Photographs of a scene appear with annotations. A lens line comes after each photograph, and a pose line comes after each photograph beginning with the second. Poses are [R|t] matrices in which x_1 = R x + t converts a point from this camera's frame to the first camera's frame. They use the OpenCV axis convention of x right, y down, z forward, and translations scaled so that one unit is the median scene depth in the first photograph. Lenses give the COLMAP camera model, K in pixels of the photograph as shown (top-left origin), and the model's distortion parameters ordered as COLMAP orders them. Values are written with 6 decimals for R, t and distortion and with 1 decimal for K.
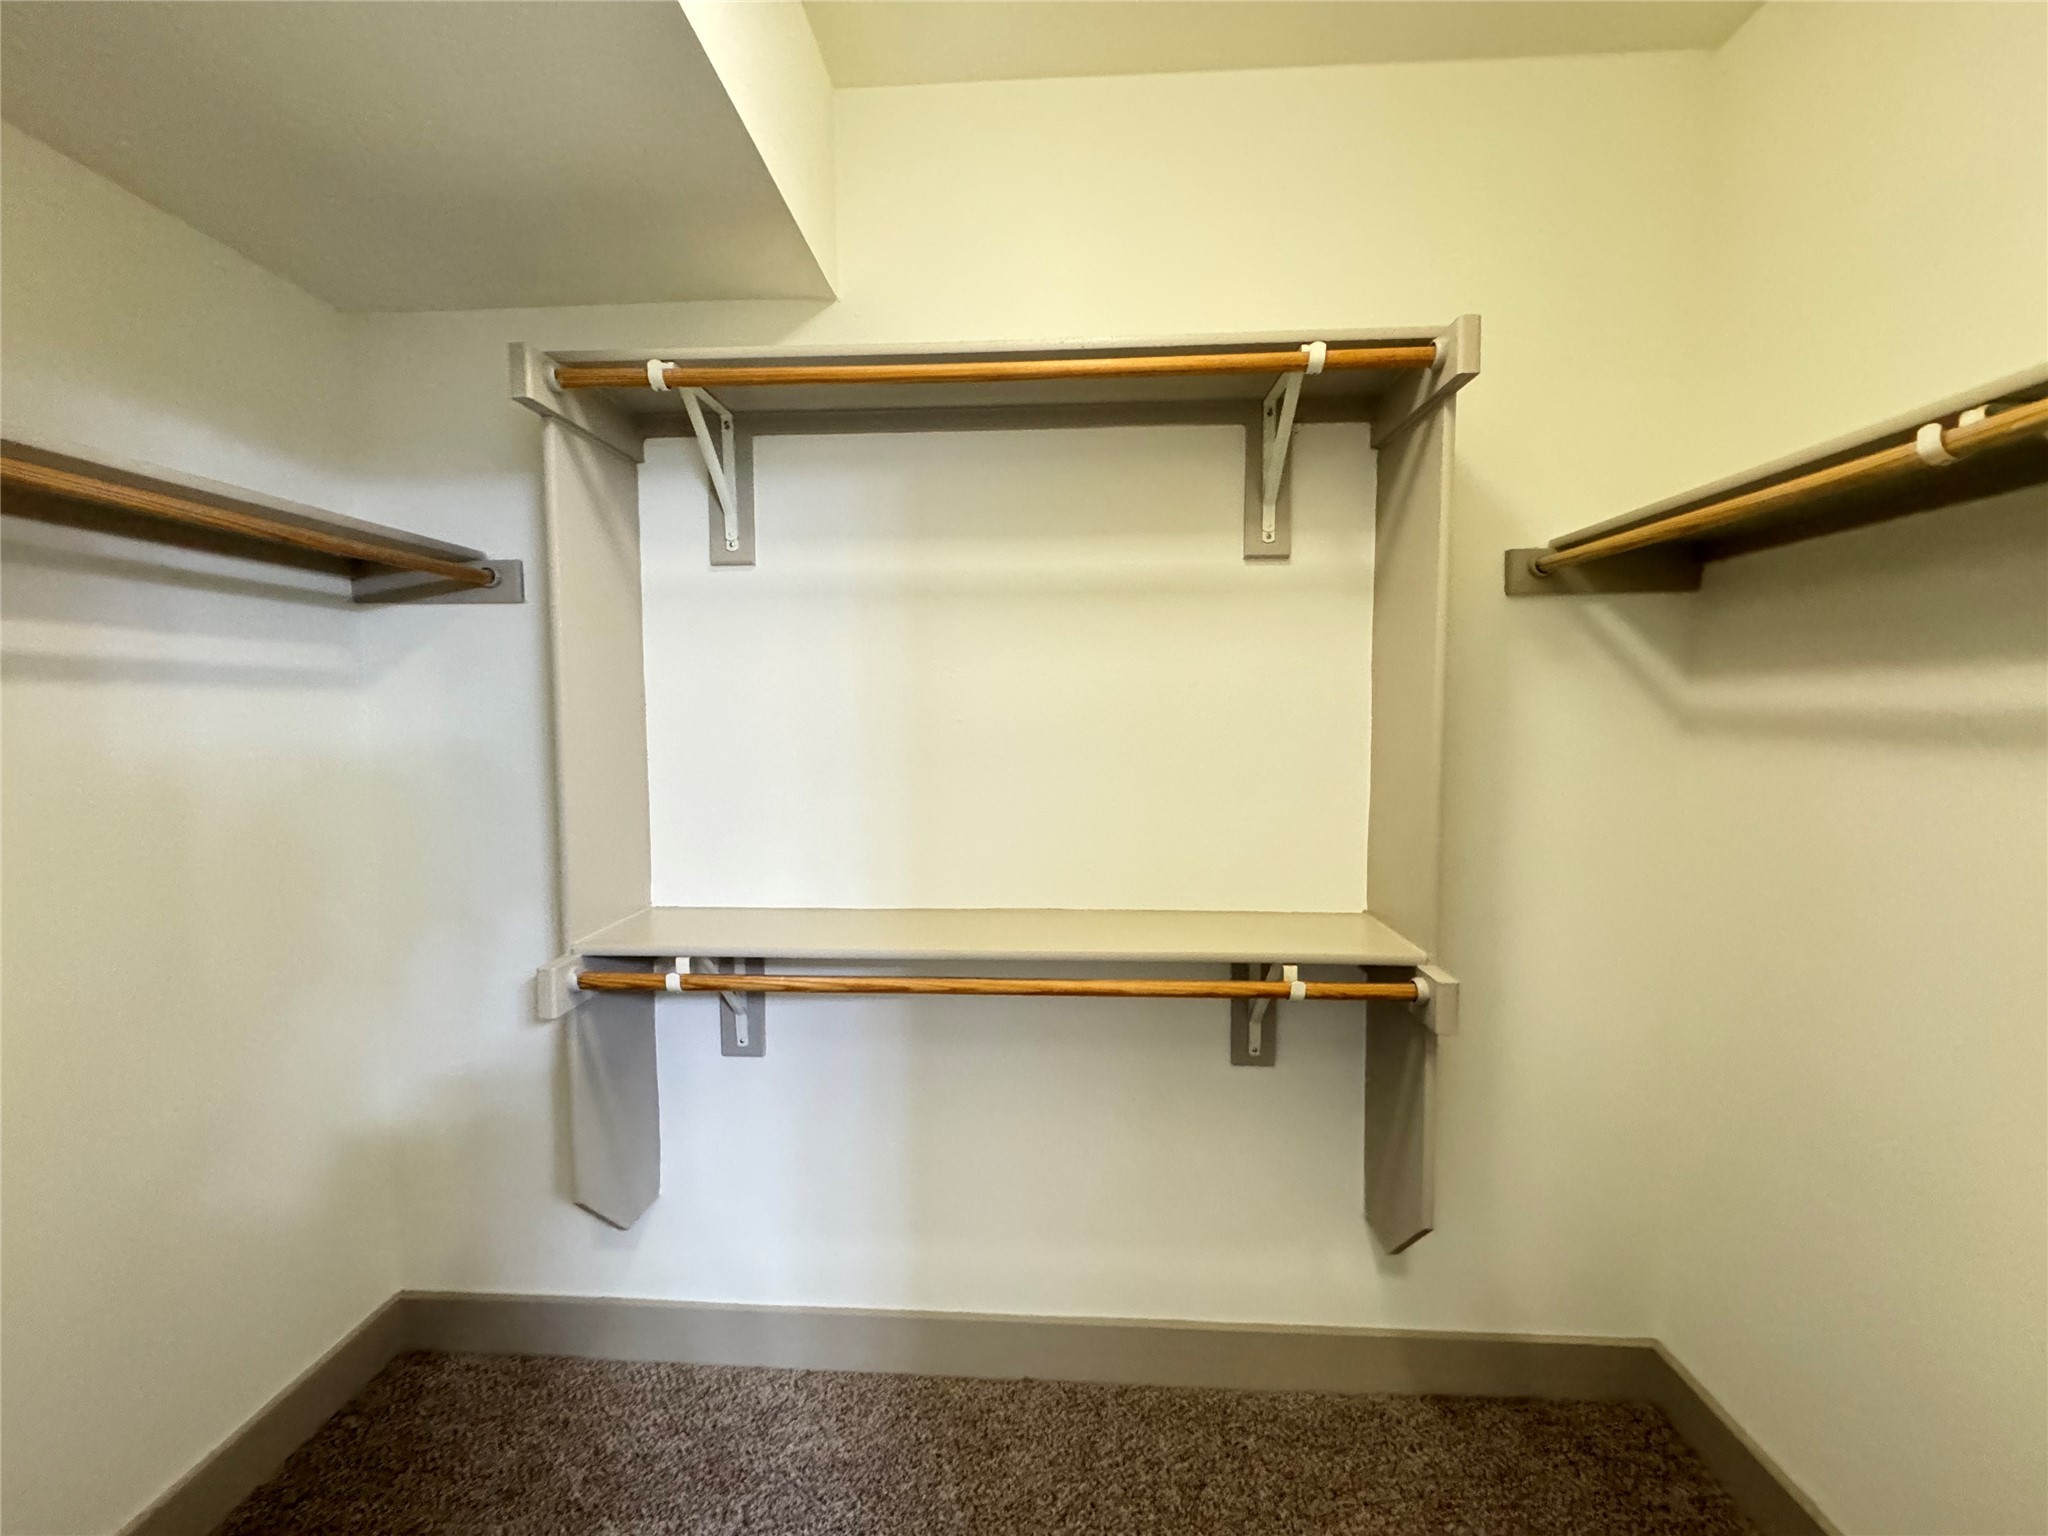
lens RADIAL K [[823.8, 0, 1021.9], [0, 823.8, 765.0], [0, 0, 1]] dist [-0.003286, -0.000285]
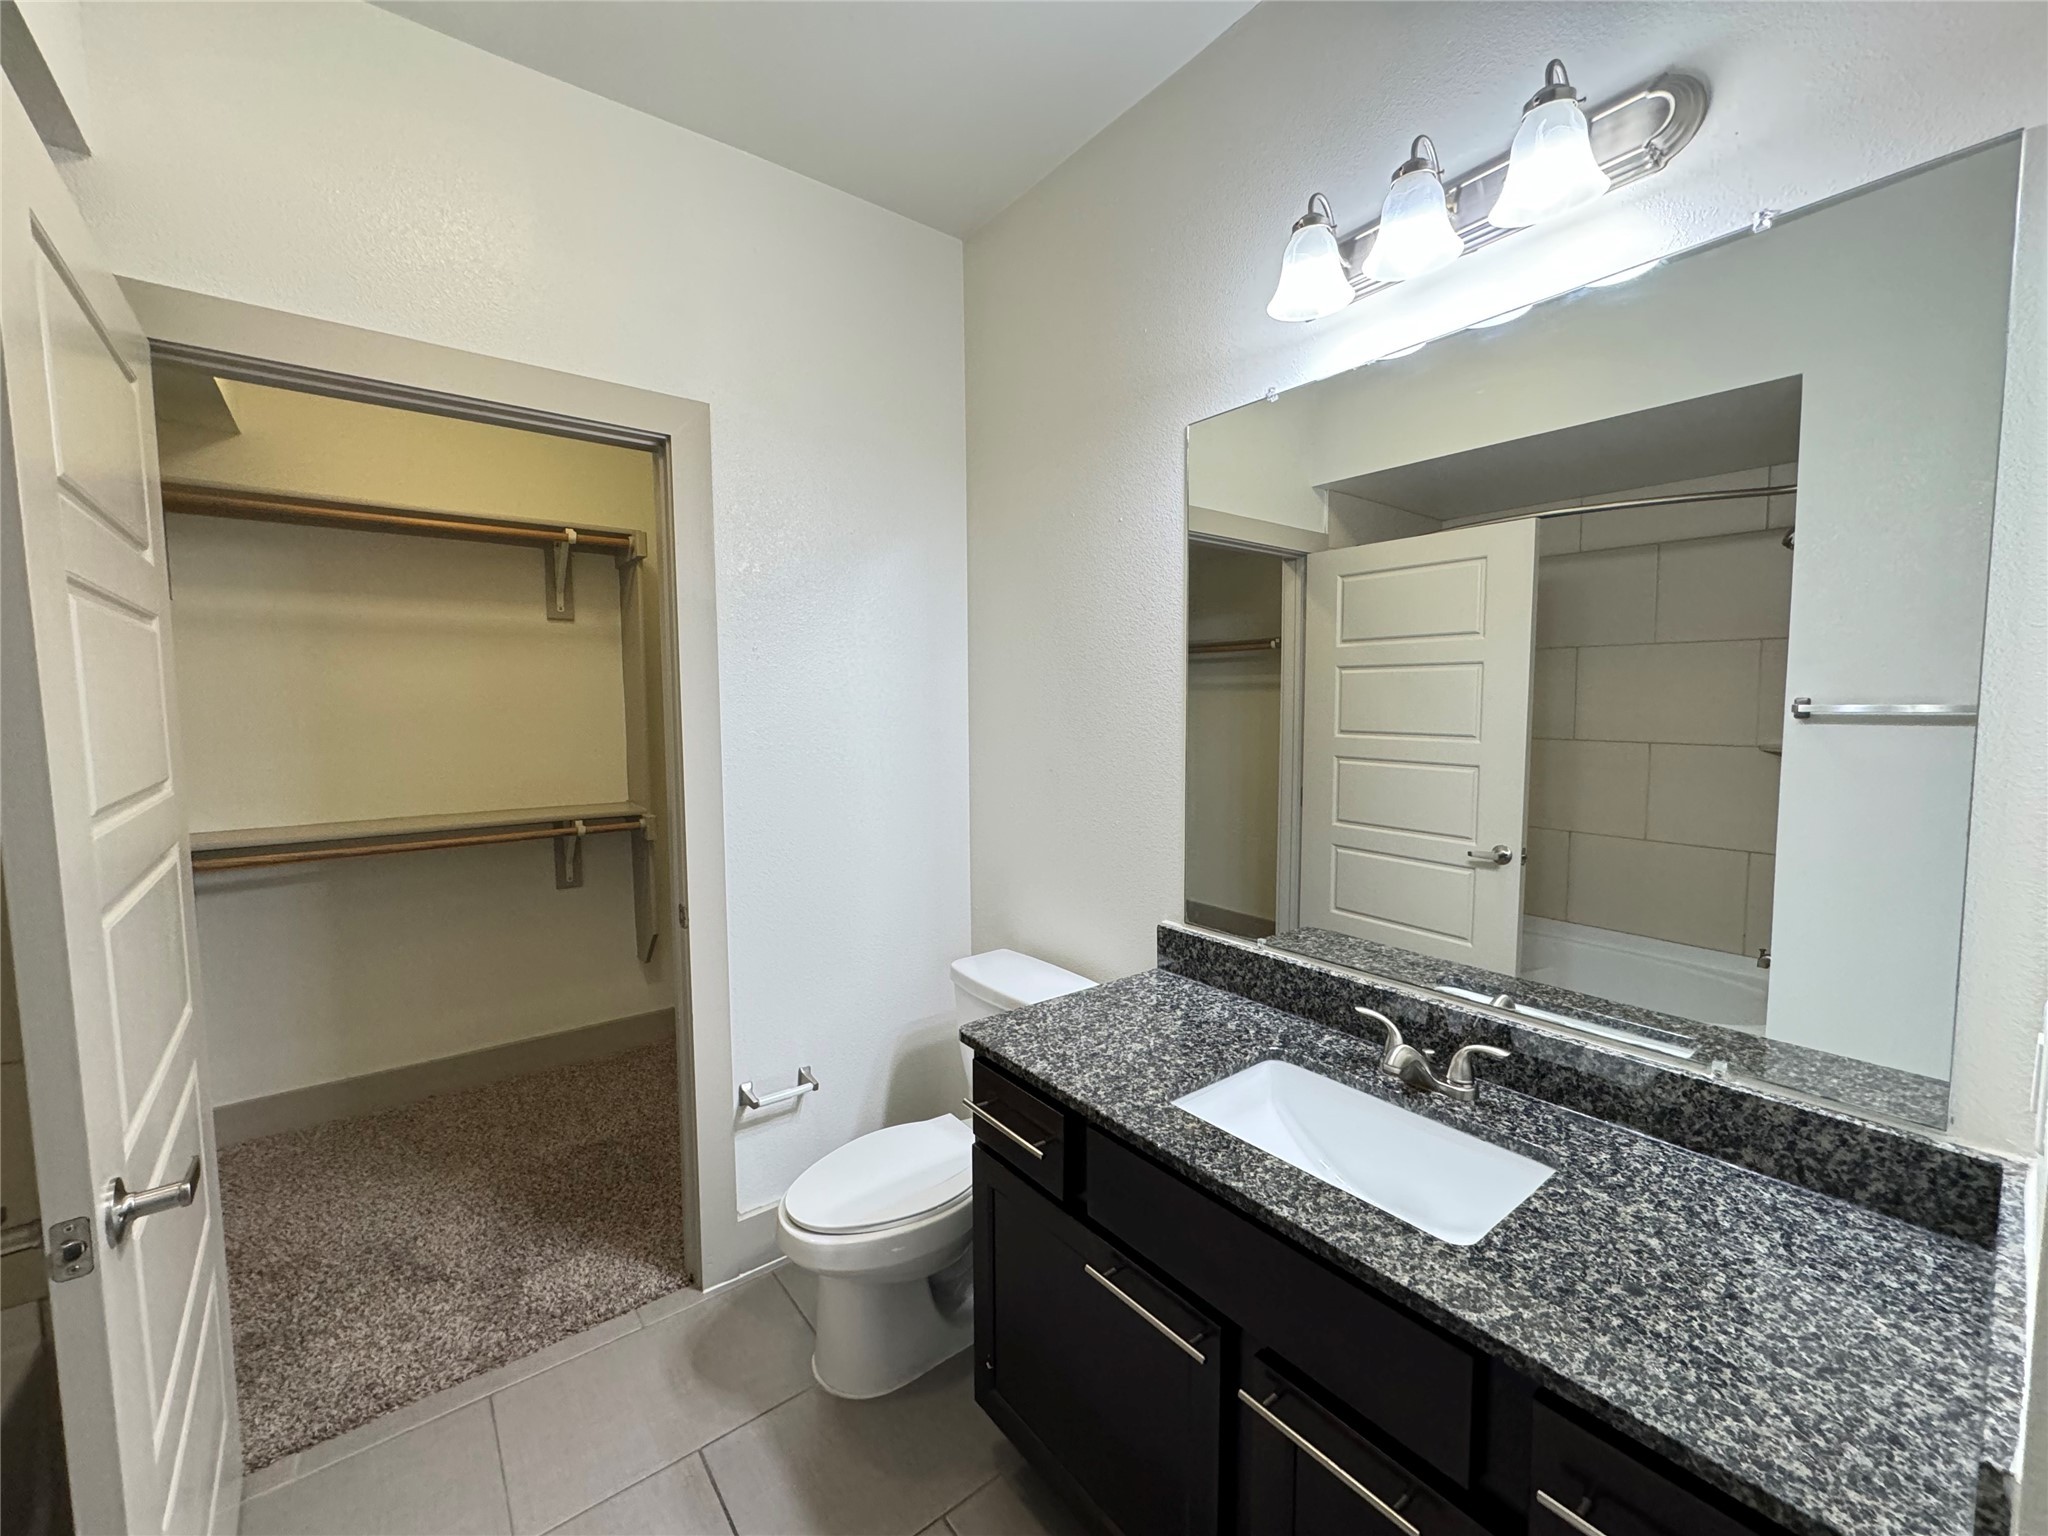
lens RADIAL K [[823.8, 0, 1029.5], [0, 823.8, 763.6], [0, 0, 1]] dist [-0.003286, -0.000285]
pose [[0.756435, -0.047938, 0.652309, -0.145234], [0.047731, 0.998697, 0.018044, 0.101998], [-0.652324, 0.017486, 0.757738, -1.176901]]
